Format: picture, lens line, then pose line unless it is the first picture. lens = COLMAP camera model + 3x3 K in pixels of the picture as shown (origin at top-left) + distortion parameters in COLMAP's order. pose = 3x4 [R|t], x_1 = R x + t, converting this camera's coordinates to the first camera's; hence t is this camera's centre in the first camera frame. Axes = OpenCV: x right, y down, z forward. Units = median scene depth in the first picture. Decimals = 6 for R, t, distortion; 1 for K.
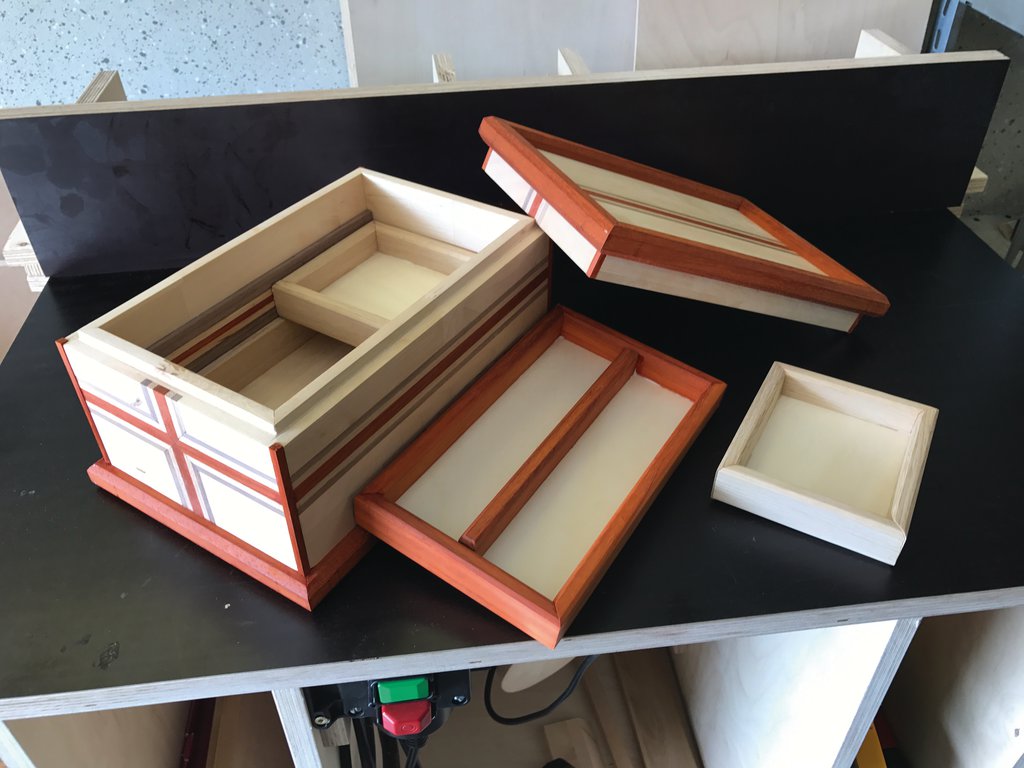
lens RADIAL K [[864.0, 0, 511.4], [0, 864.0, 381.4], [0, 0, 1]] dist [0.012925, -0.000355]
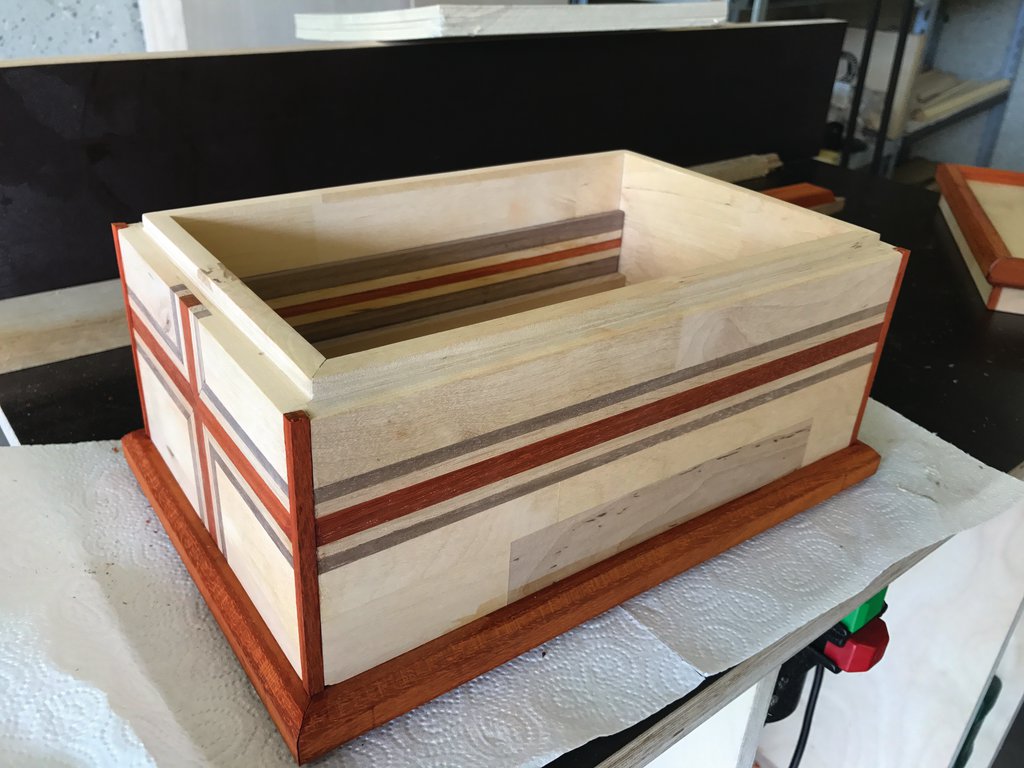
lens RADIAL K [[864.0, 0, 508.7], [0, 864.0, 387.1], [0, 0, 1]] dist [0.012925, -0.000355]
pose [[0.923670, 0.227660, -0.308230, -0.002703], [-0.283013, 0.947596, -0.148205, 0.091907], [0.258337, 0.224125, 0.939697, 0.503957]]
